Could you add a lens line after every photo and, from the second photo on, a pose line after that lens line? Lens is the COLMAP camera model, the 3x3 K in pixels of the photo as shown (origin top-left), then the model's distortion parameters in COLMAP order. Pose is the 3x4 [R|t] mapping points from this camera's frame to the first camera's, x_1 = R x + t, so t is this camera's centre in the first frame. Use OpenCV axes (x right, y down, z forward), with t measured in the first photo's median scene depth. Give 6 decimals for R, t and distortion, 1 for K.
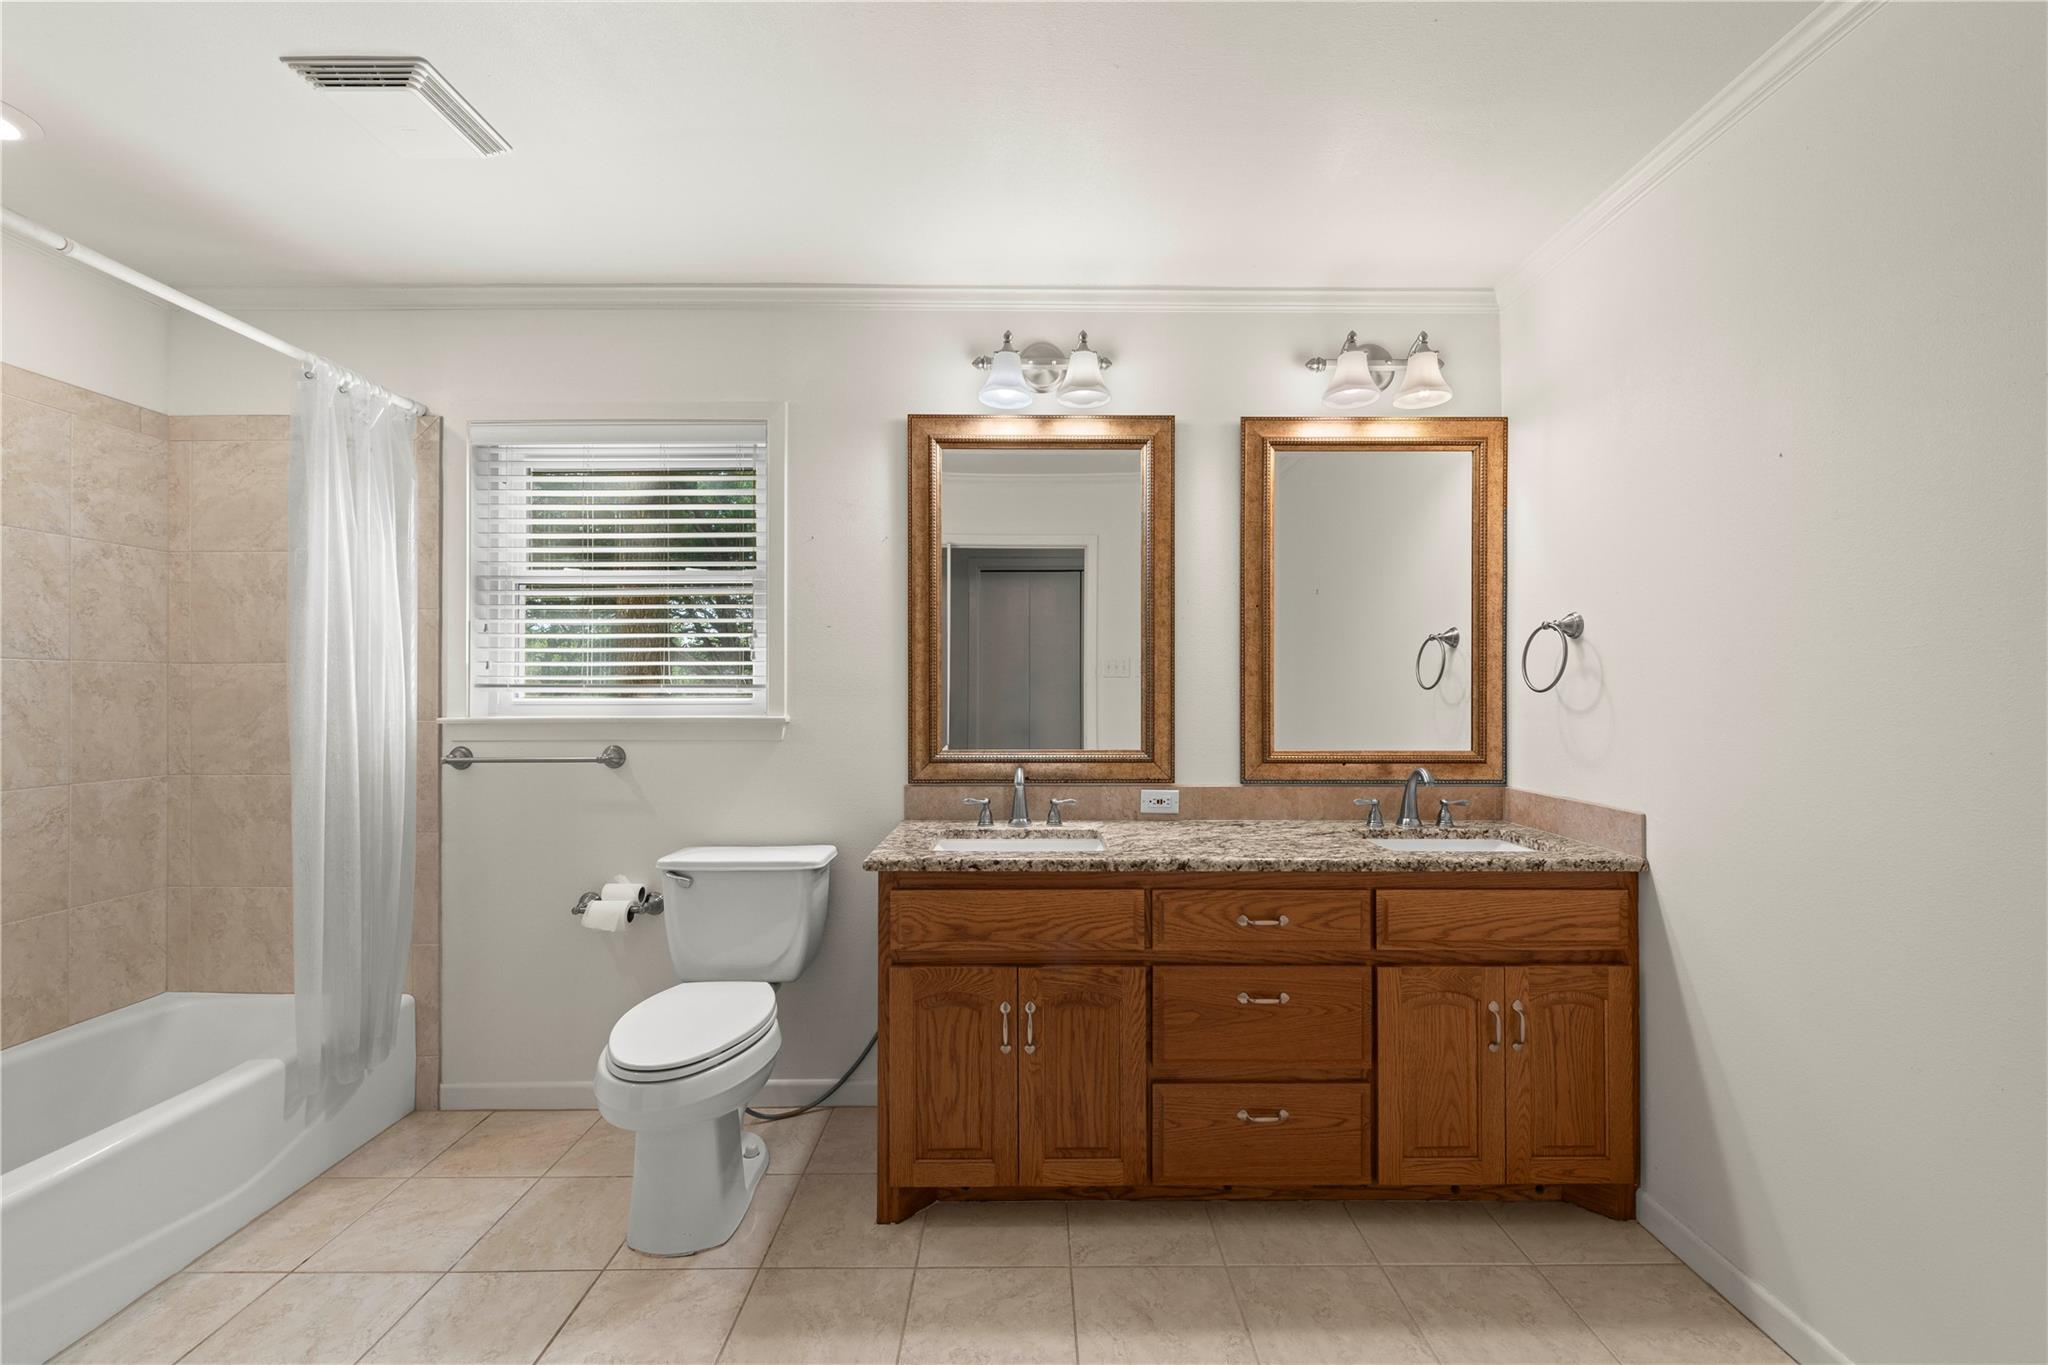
lens RADIAL K [[812.2, 0, 1035.0], [0, 812.2, 689.7], [0, 0, 1]] dist [0.002148, -0.001102]
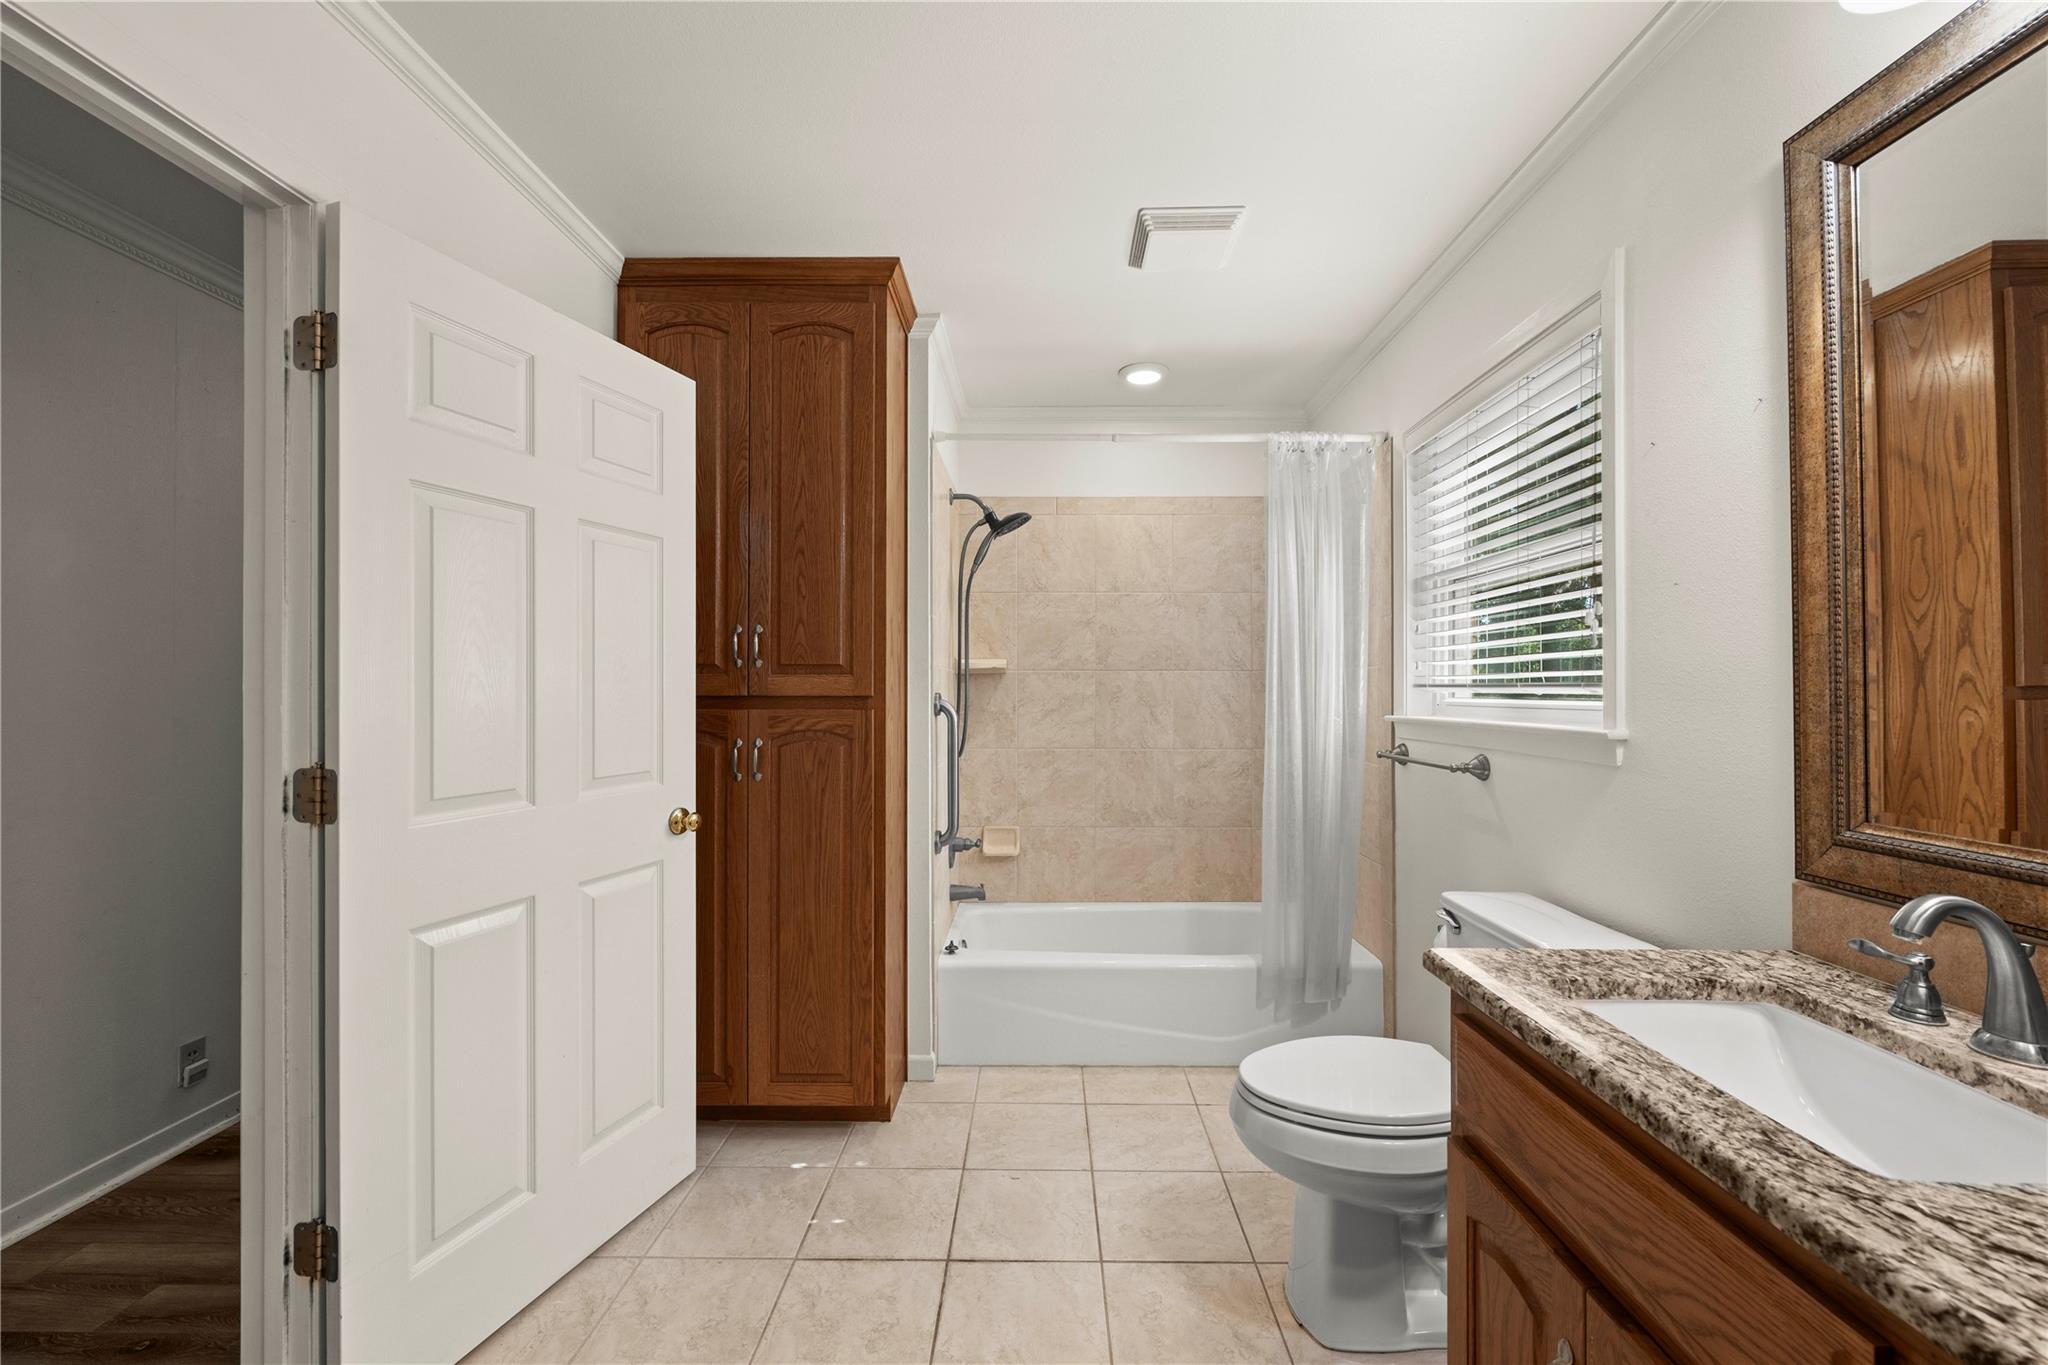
lens RADIAL K [[812.2, 0, 1040.4], [0, 812.2, 687.0], [0, 0, 1]] dist [0.002148, -0.001102]
pose [[-0.028448, -0.003006, -0.999591, 0.359955], [-0.001969, 0.999994, -0.002951, 0.000878], [0.999593, 0.001885, -0.028454, 0.559064]]
